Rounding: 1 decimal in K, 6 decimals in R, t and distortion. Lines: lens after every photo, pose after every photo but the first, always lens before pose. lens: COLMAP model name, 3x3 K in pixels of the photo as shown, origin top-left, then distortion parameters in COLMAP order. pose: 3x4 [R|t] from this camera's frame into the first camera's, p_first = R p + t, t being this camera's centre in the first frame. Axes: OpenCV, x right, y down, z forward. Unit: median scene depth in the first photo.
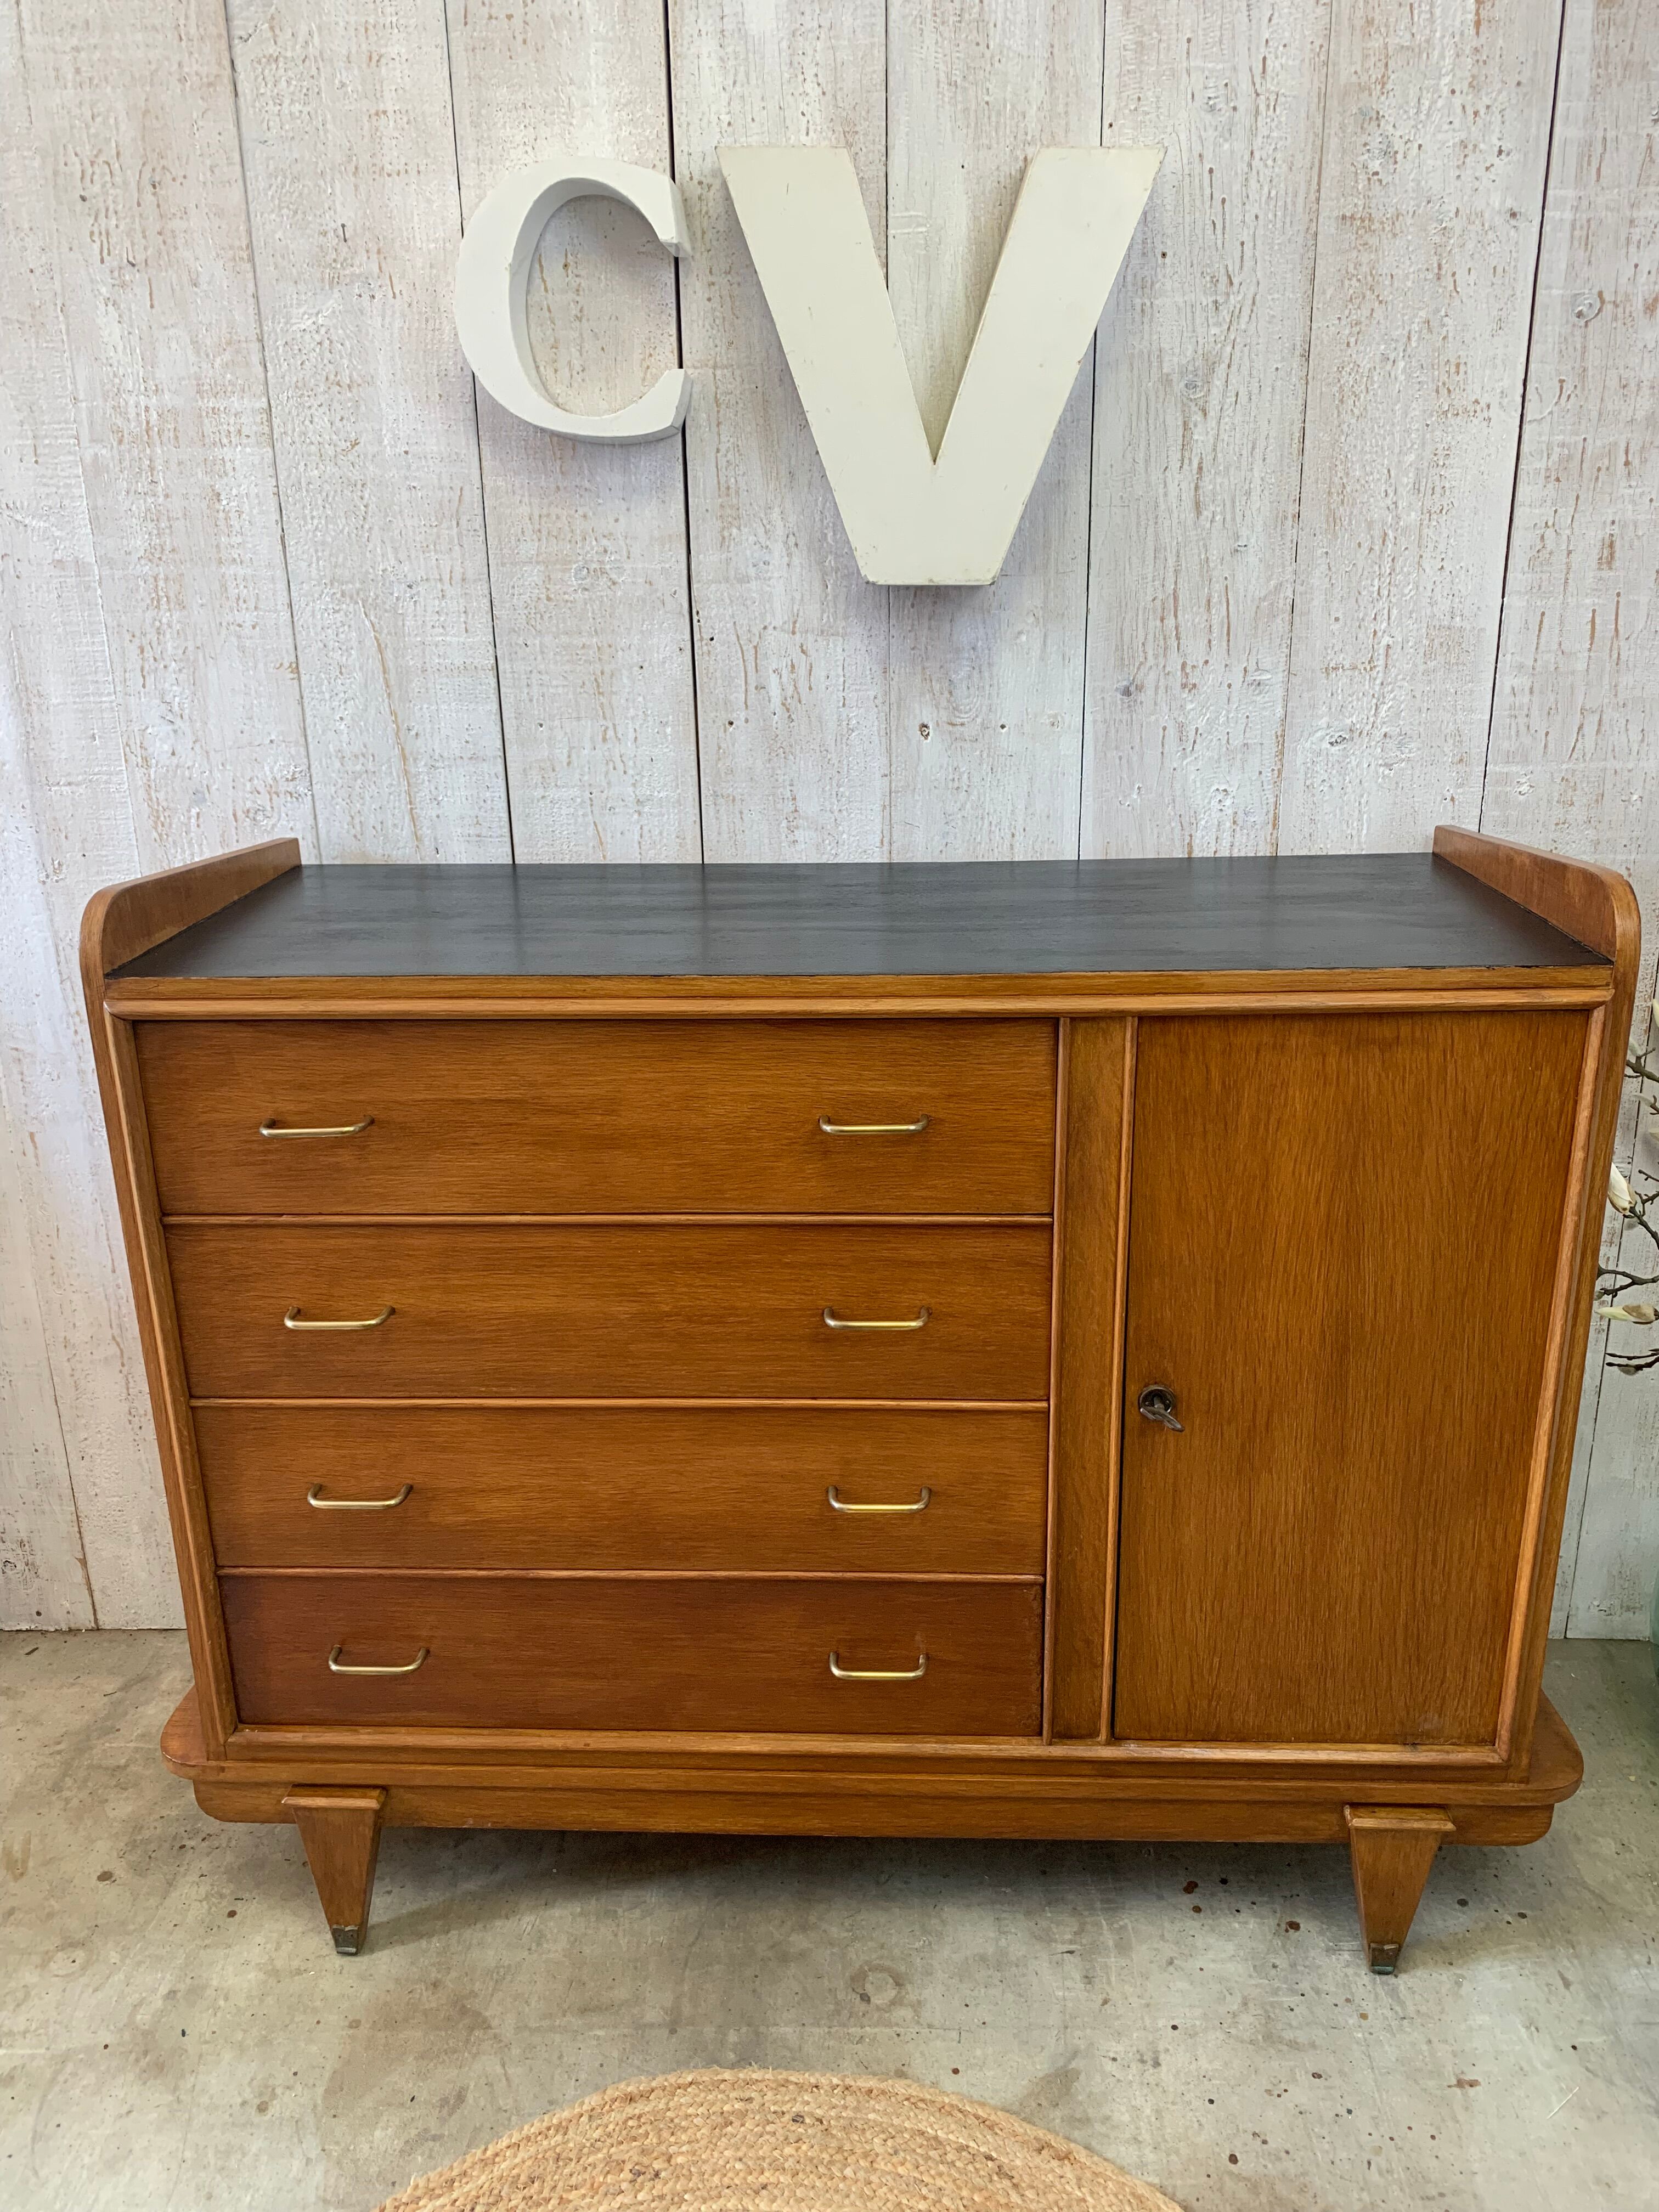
lens RADIAL K [[1712.2, 0, 816.2], [0, 1712.2, 1097.5], [0, 0, 1]] dist [0.015574, -0.017454]
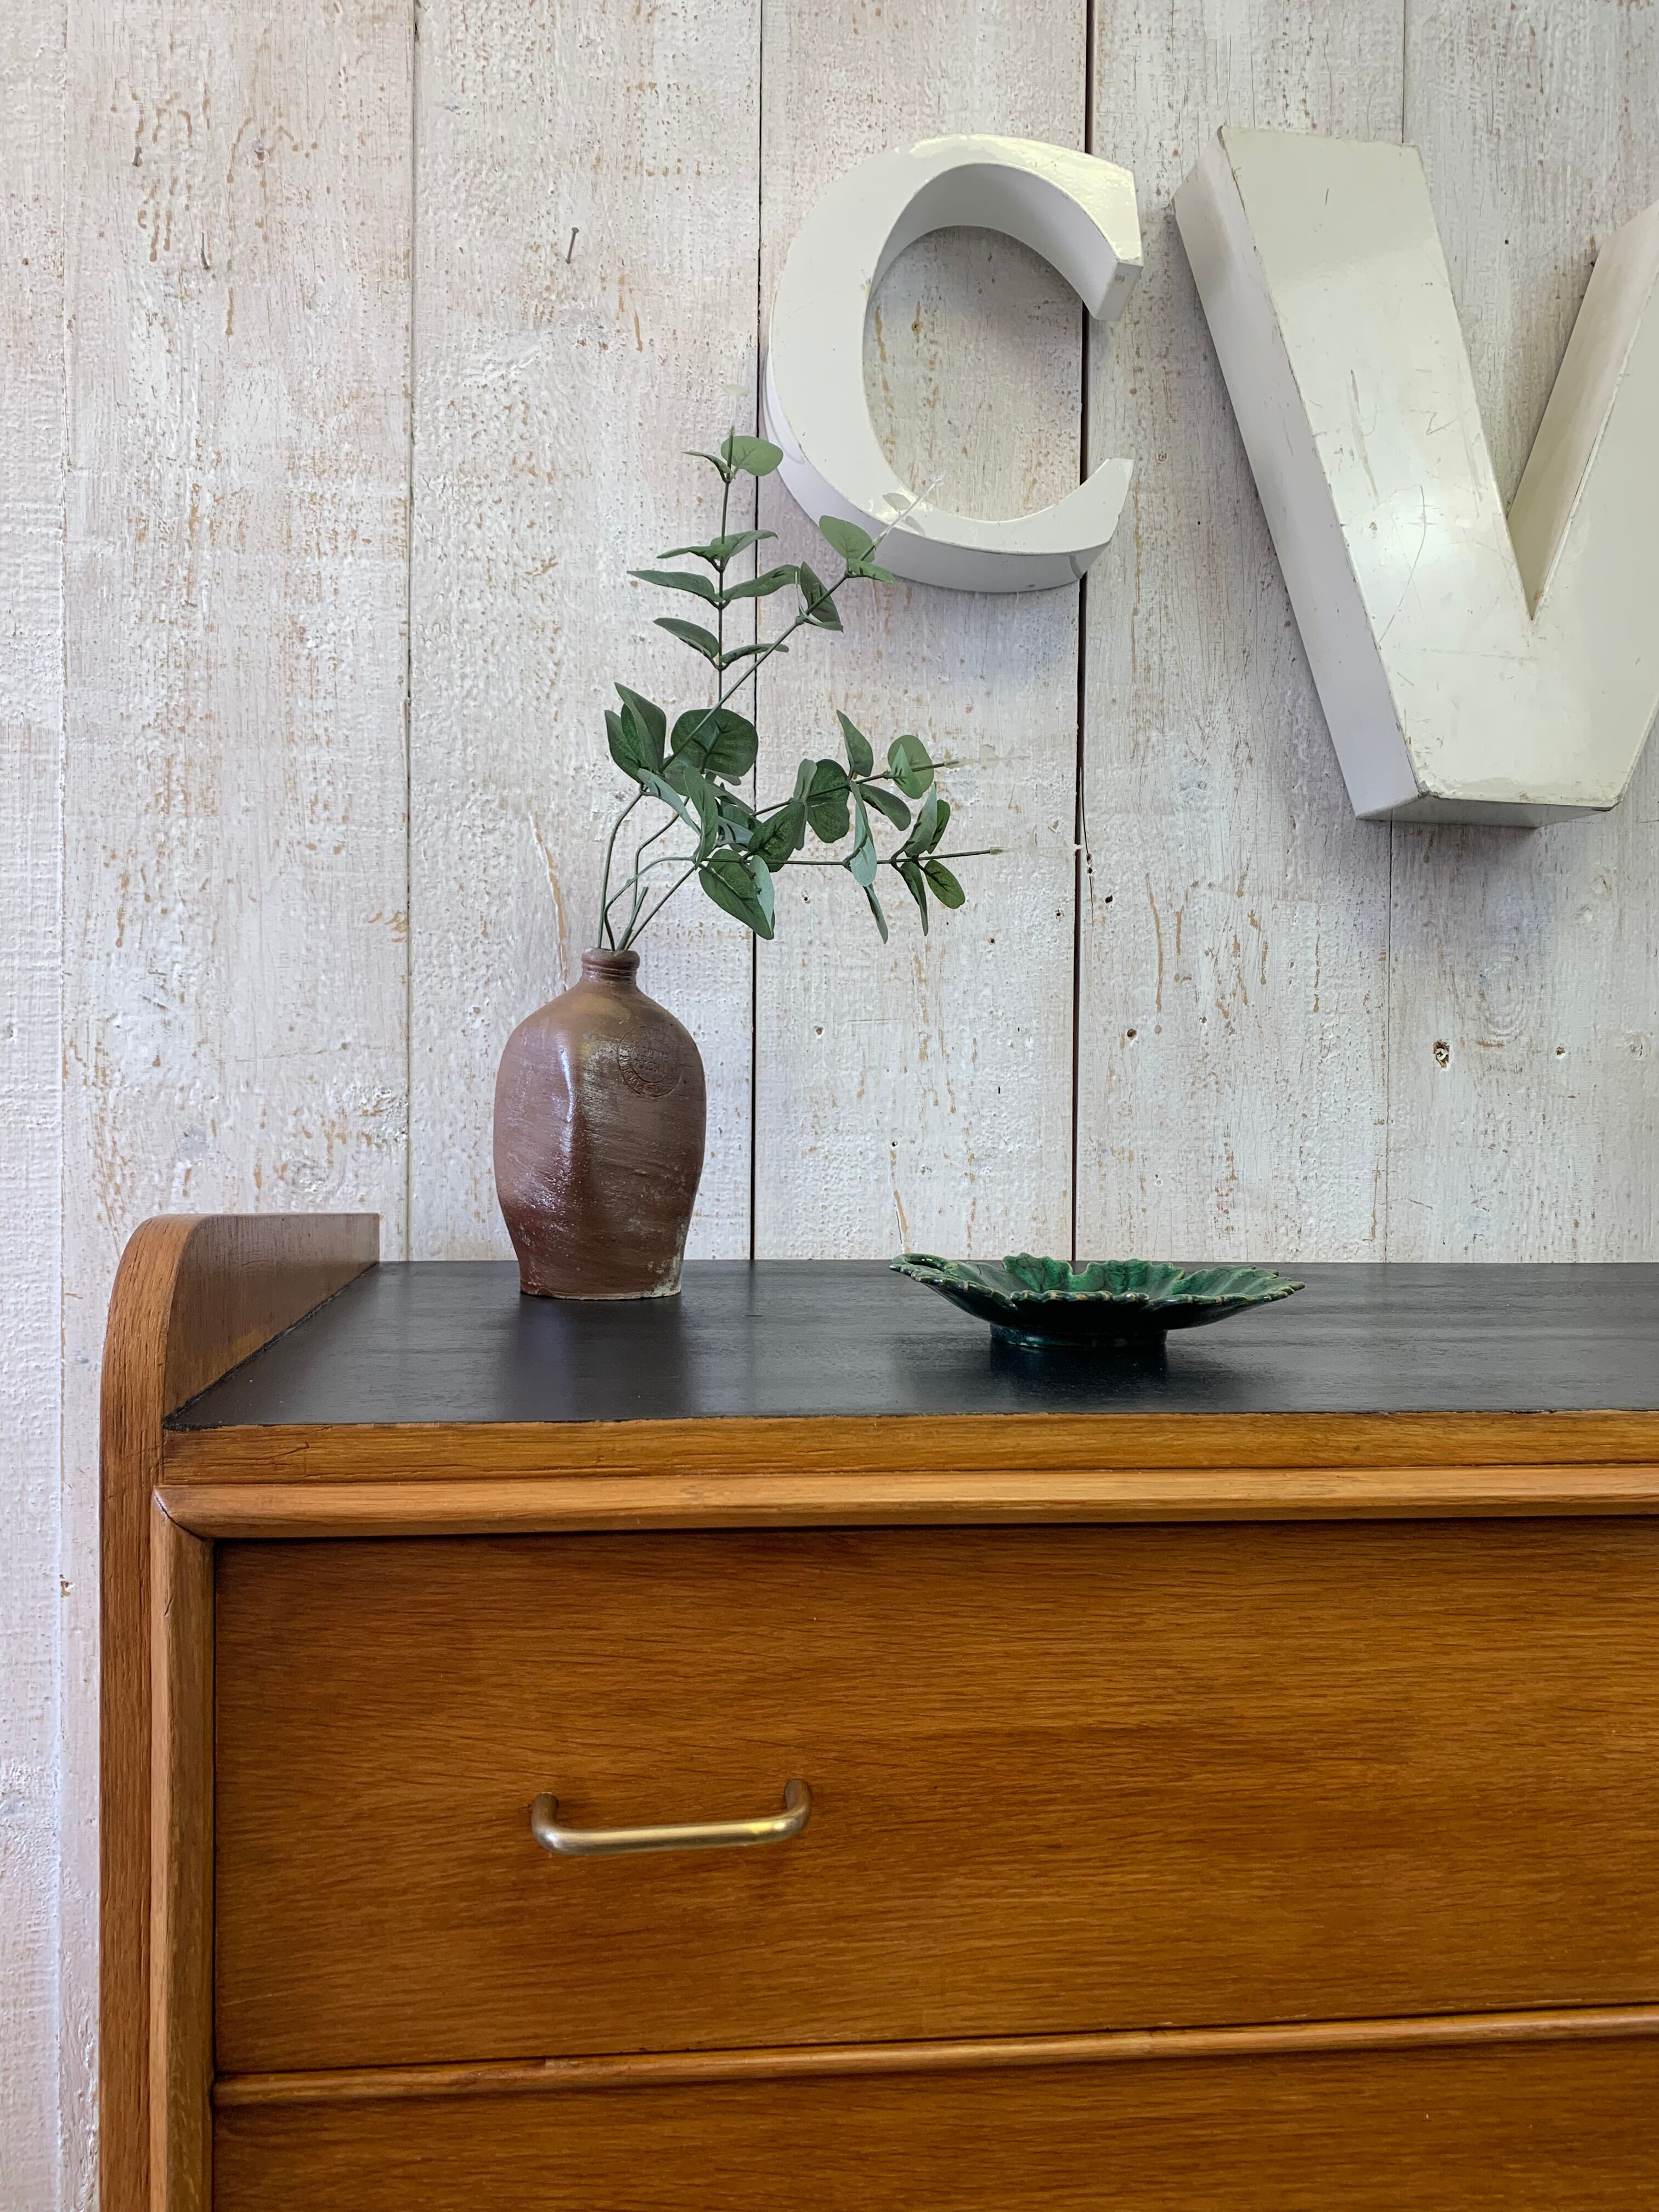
lens RADIAL K [[1712.2, 0, 801.0], [0, 1712.2, 1102.3], [0, 0, 1]] dist [0.015574, -0.017454]
pose [[0.987821, 0.026084, 0.153395, -0.278045], [0.022454, 0.951633, -0.306416, -0.014572], [-0.153968, 0.306128, 0.939457, 0.493361]]
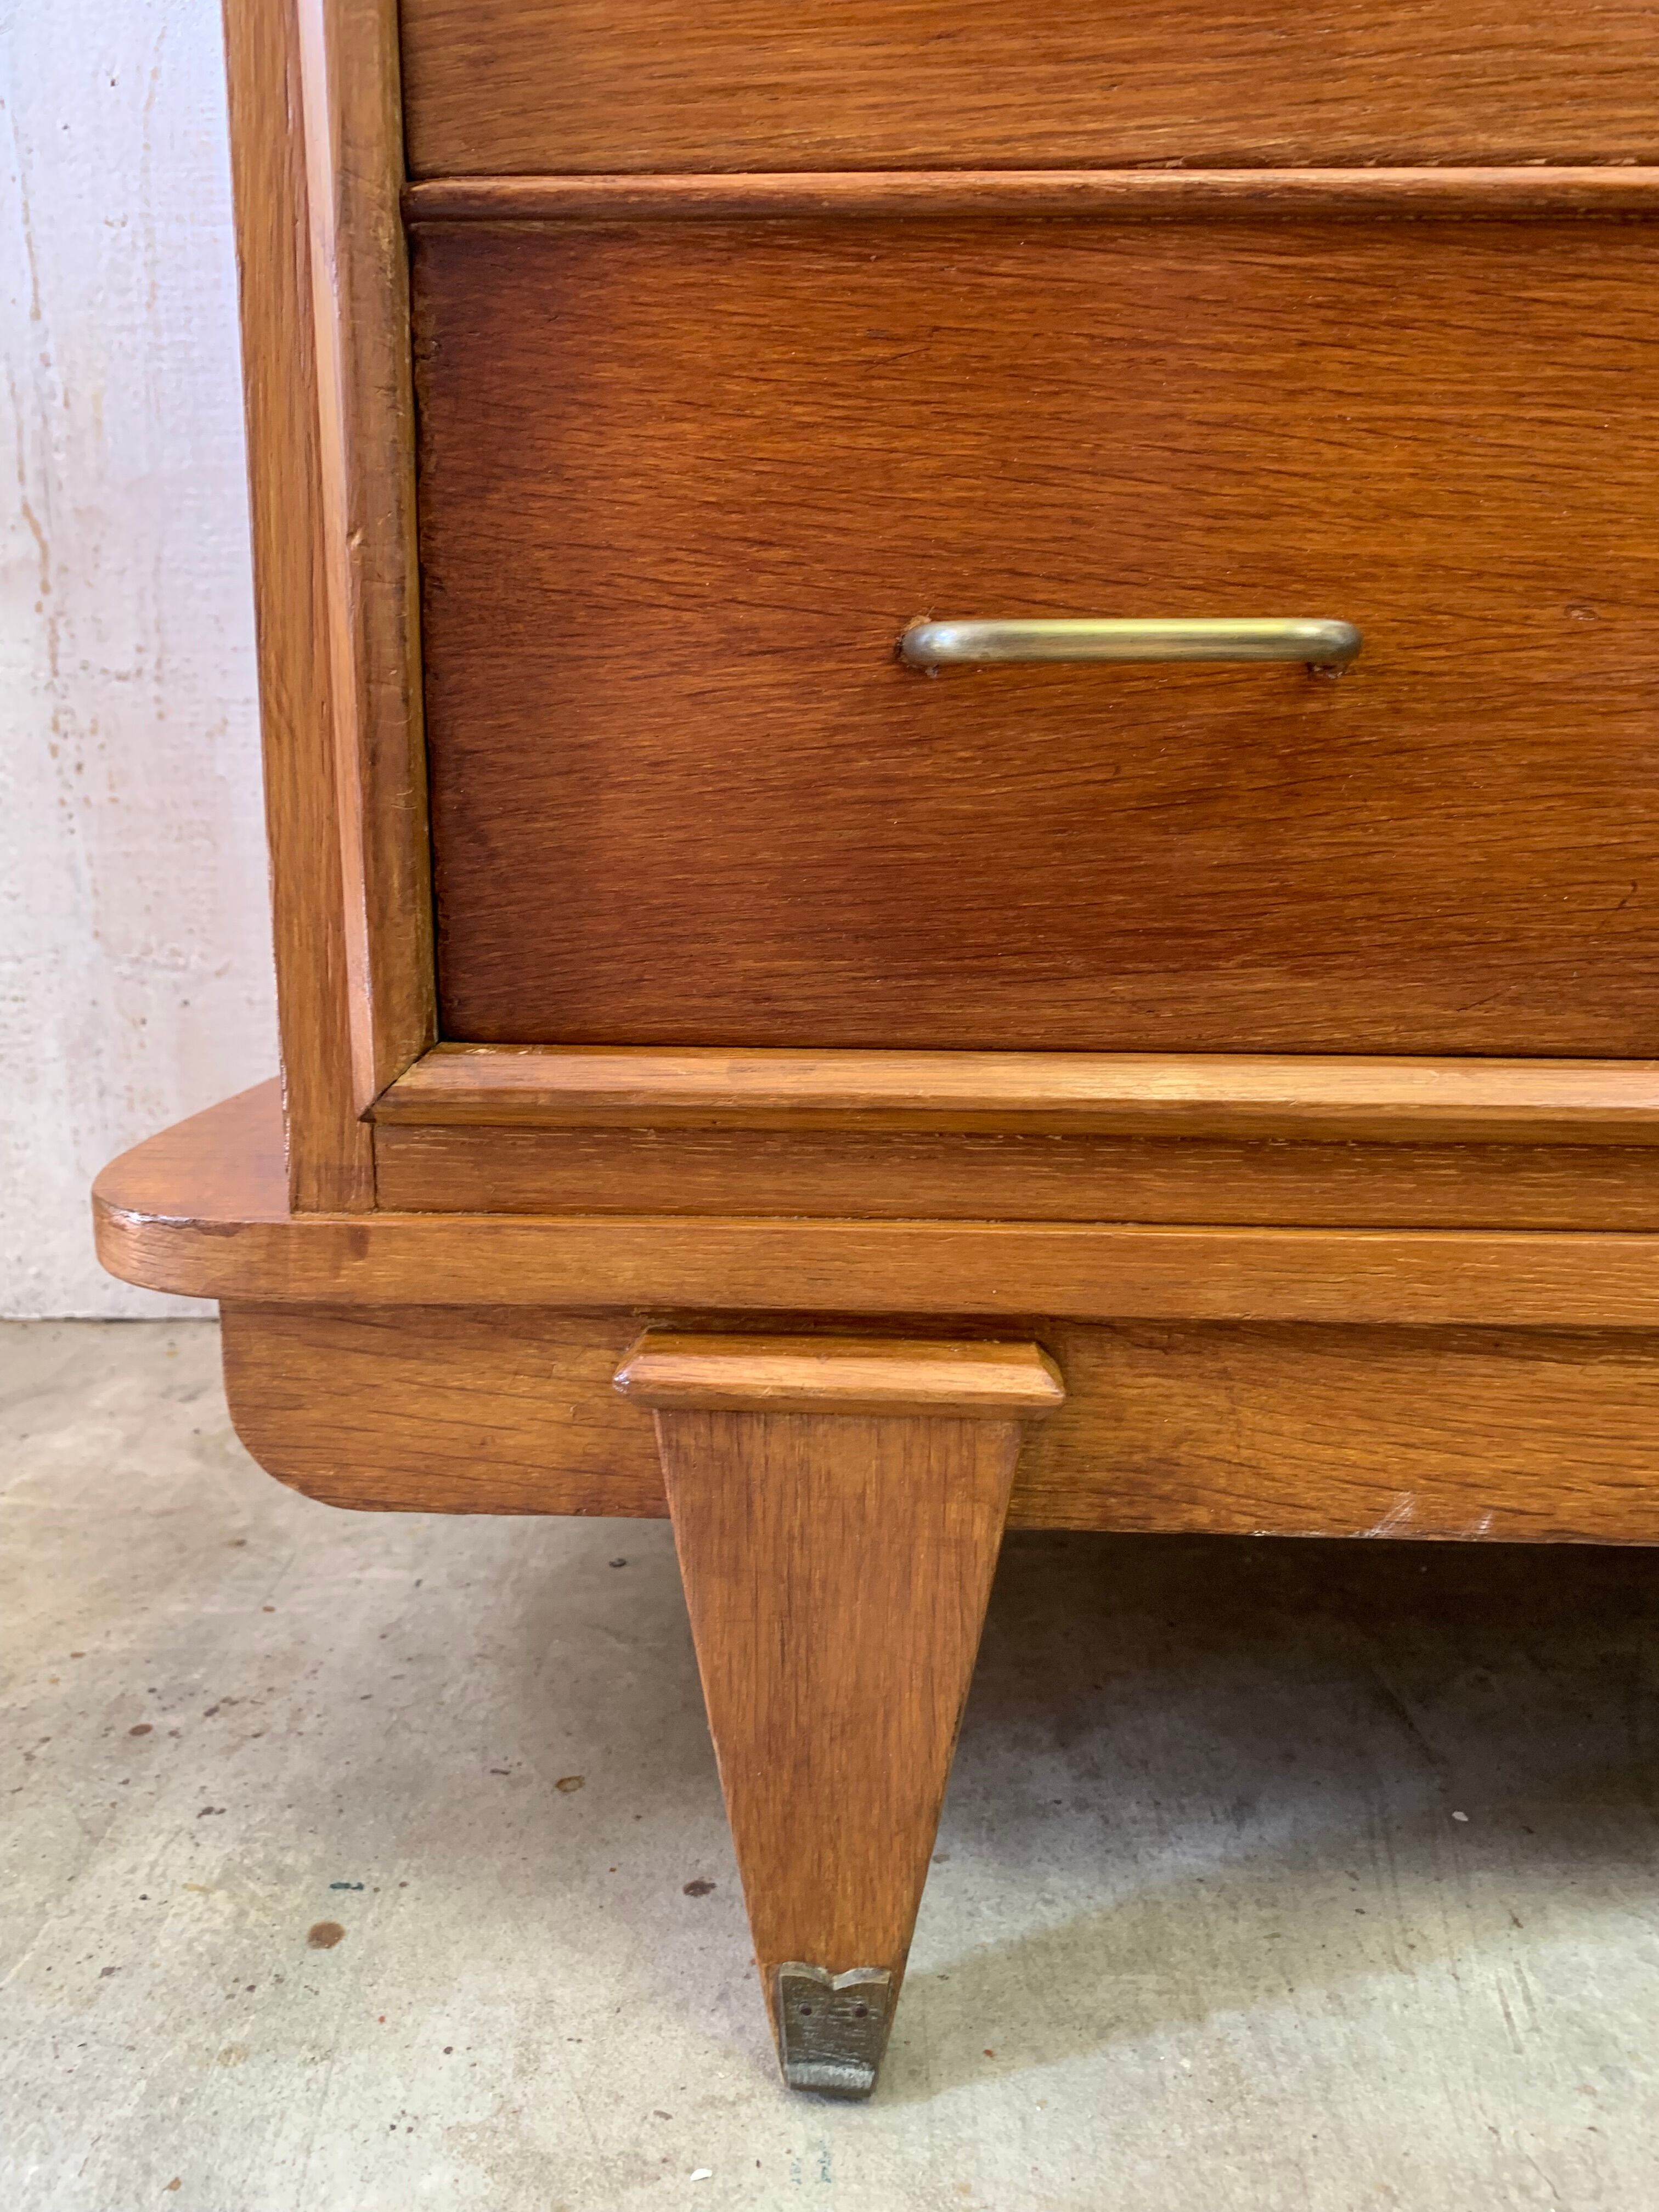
lens RADIAL K [[1712.8, 0, 783.4], [0, 1712.8, 1129.0], [0, 0, 1]] dist [0.012195, -0.014670]
pose [[0.999688, 0.024236, 0.006043, -0.283664], [-0.023605, 0.995781, -0.088672, 0.386363], [-0.008167, 0.088502, 0.996043, 0.750661]]
